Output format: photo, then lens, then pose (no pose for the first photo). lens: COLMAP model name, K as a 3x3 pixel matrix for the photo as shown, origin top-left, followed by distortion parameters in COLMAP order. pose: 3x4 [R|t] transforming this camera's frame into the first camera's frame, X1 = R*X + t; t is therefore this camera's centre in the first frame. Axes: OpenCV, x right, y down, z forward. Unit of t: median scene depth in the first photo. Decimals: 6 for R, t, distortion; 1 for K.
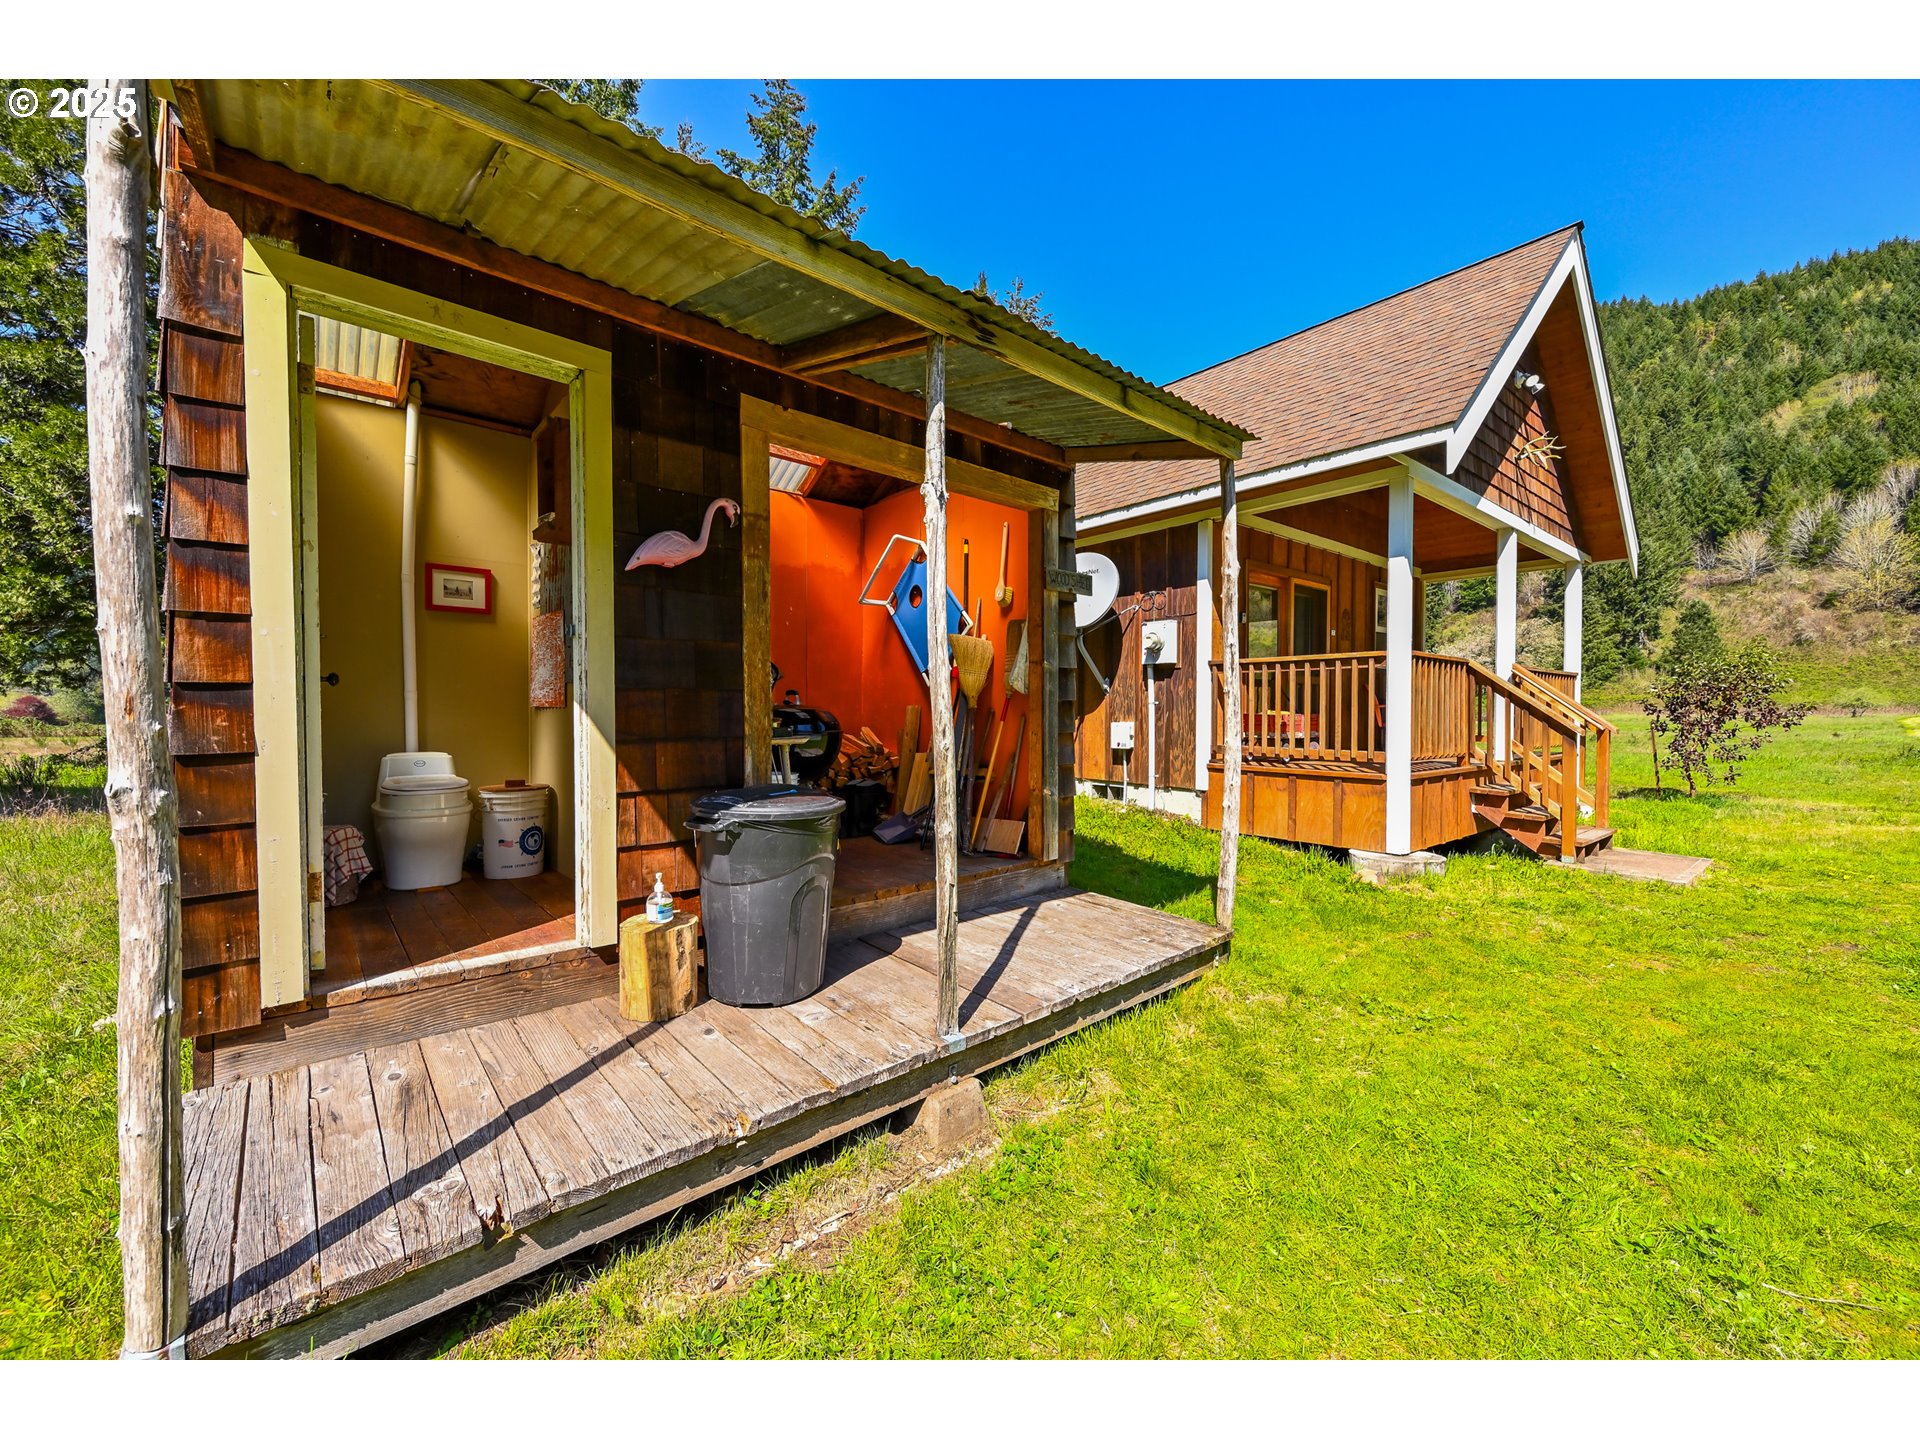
lens RADIAL K [[752.3, 0, 964.4], [0, 752.3, 718.2], [0, 0, 1]] dist [-0.001715, 0.000233]
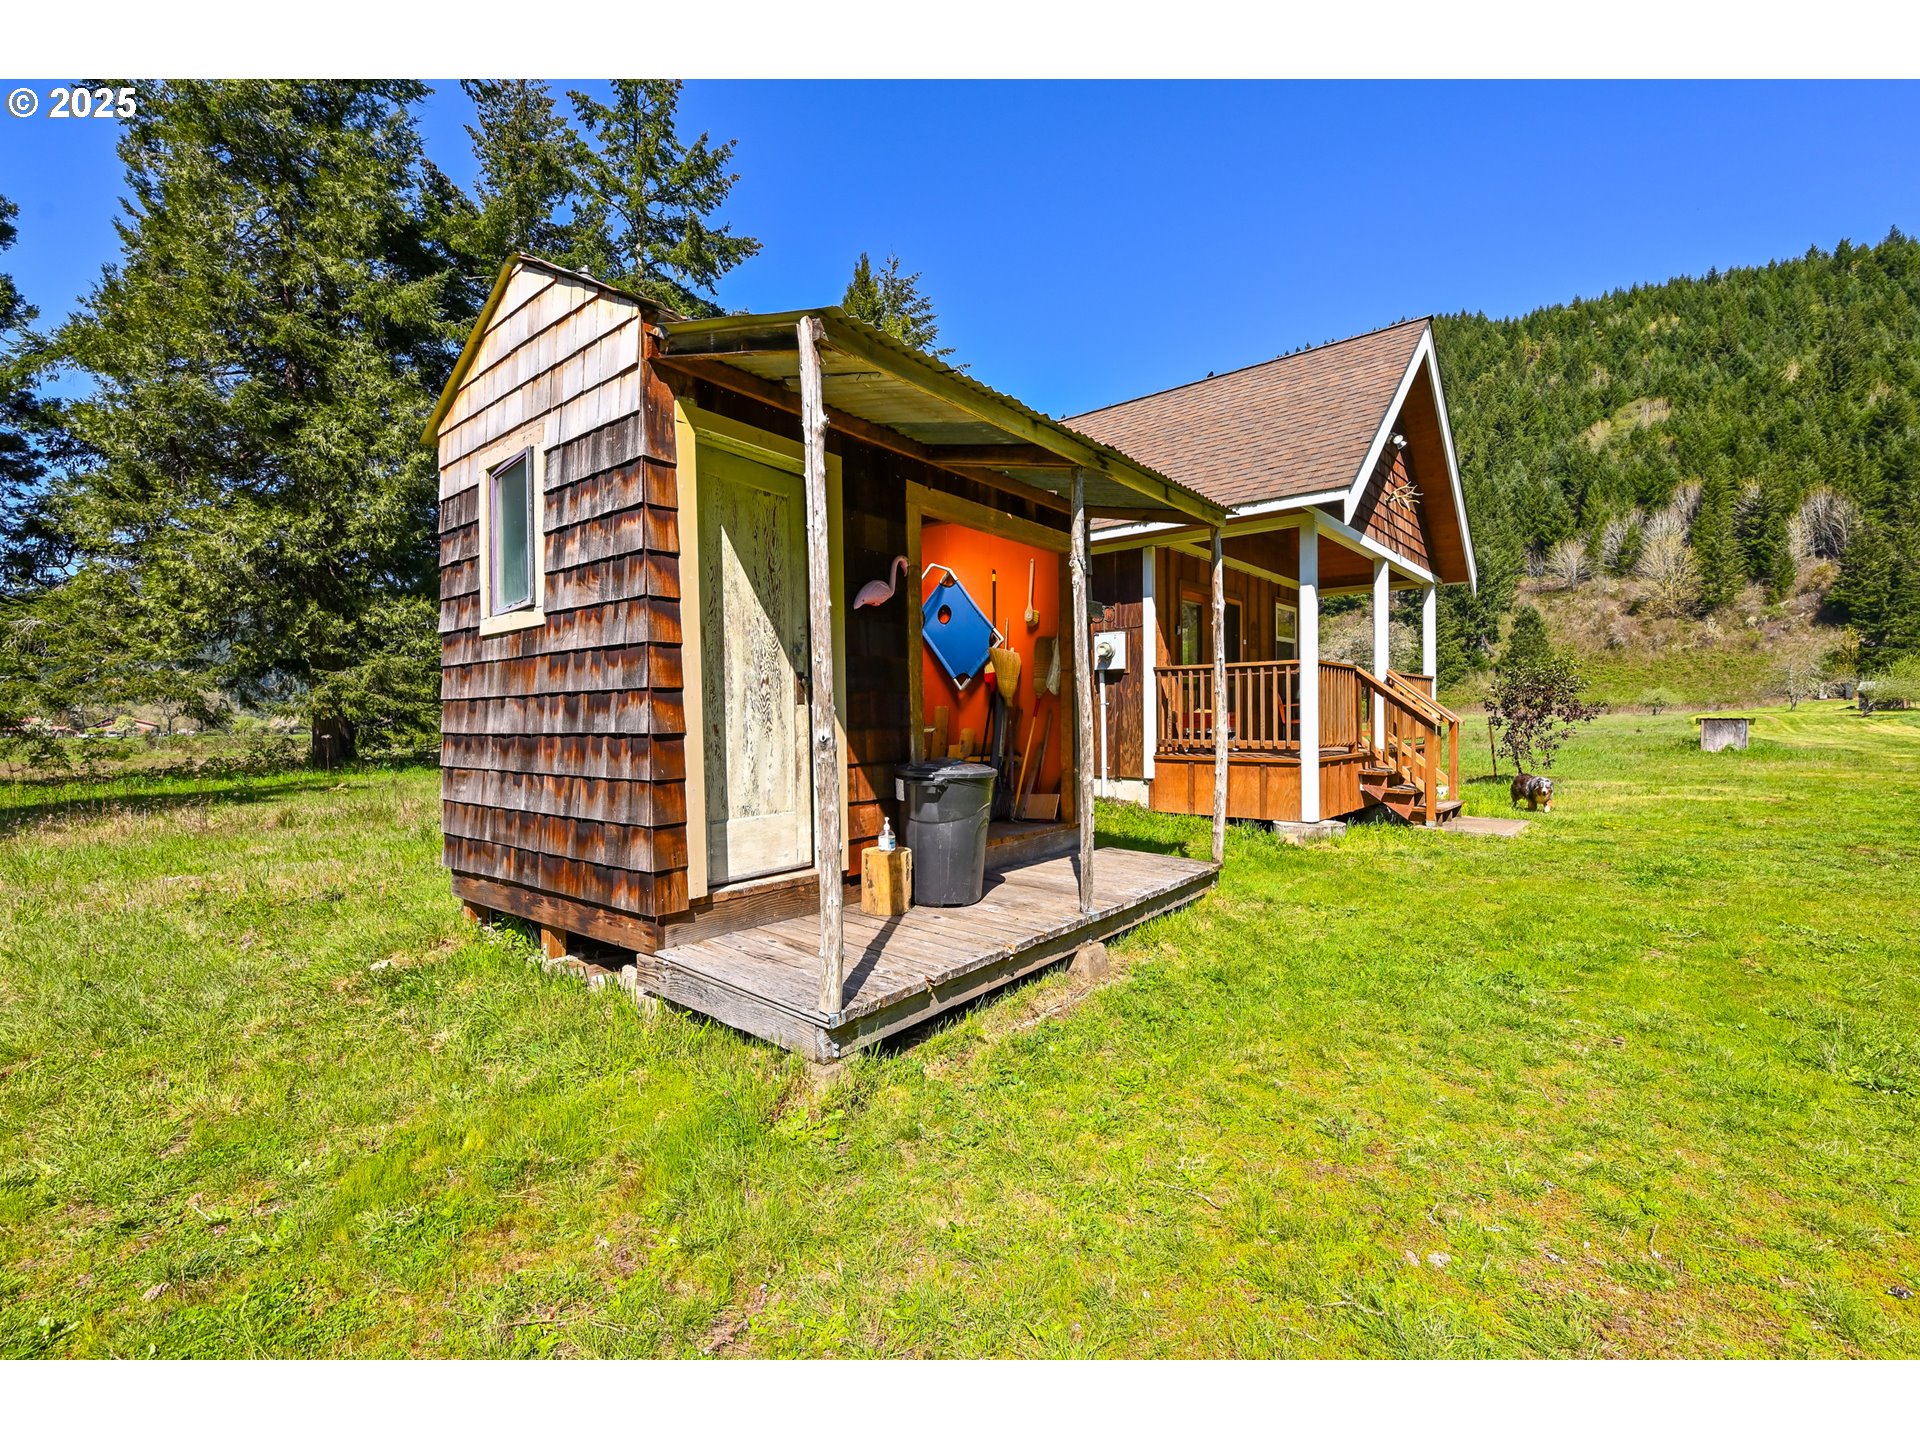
lens RADIAL K [[844.2, 0, 961.6], [0, 844.2, 721.2], [0, 0, 1]] dist [-0.001249, 0.000155]
pose [[0.984098, -0.011798, 0.177236, -0.327839], [0.013023, 0.999899, -0.005750, 0.018401], [-0.177151, 0.007966, 0.984152, -0.380309]]
